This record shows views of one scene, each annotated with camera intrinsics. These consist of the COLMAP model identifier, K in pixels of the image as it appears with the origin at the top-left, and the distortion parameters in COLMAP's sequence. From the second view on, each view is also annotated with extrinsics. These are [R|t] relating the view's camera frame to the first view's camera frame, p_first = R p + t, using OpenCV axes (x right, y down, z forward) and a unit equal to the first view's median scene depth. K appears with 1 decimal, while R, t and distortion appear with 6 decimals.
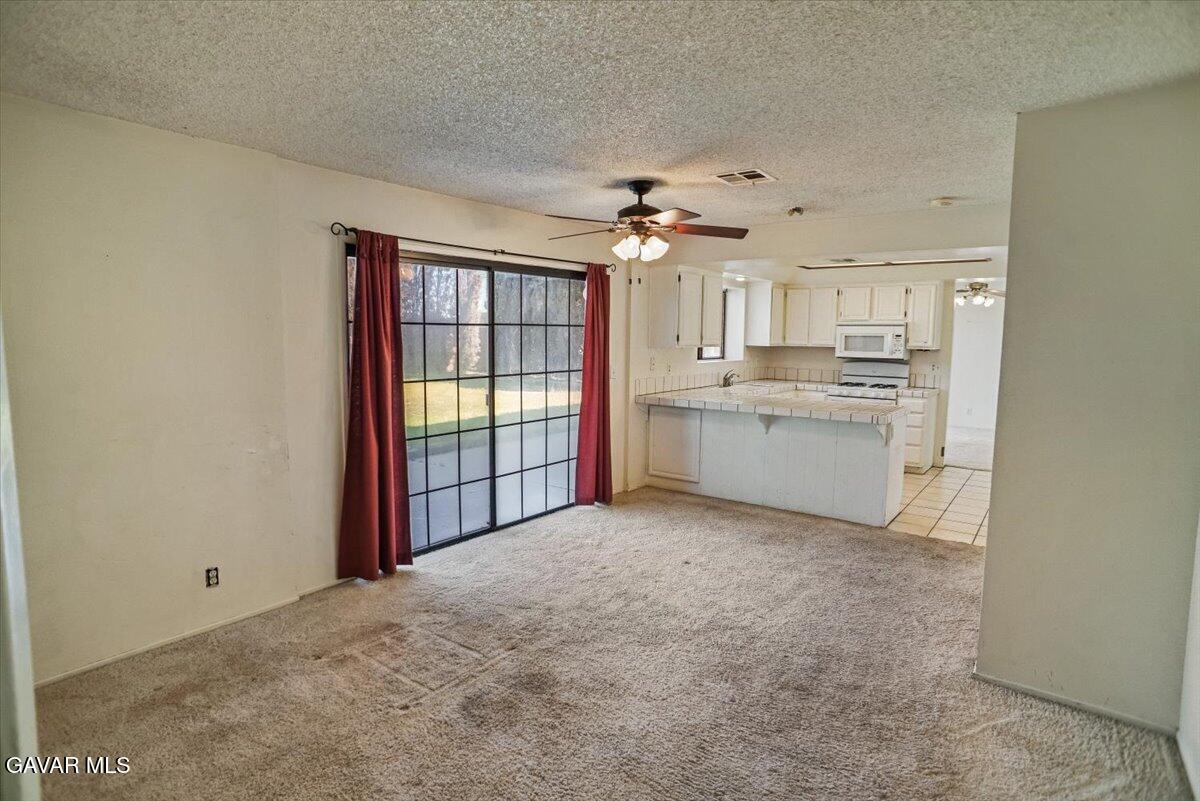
lens RADIAL K [[646.2, 0, 600.0], [0, 646.2, 400.5], [0, 0, 1]] dist [-0.004208, -0.000105]
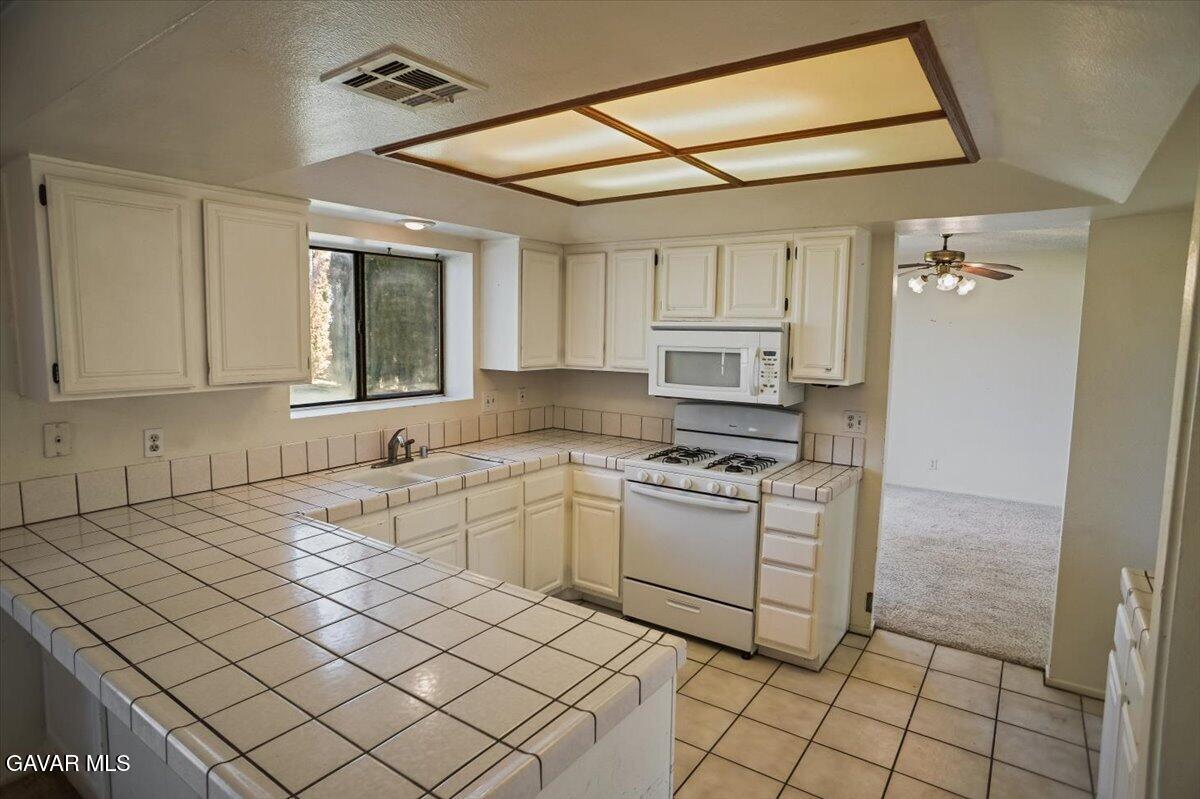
lens RADIAL K [[646.2, 0, 600.0], [0, 646.2, 399.5], [0, 0, 1]] dist [-0.004208, -0.000105]
pose [[0.999456, 0.001909, 0.032936, 0.313000], [-0.002039, 0.999990, 0.003919, -0.066181], [-0.032928, -0.003984, 0.999450, 0.528128]]
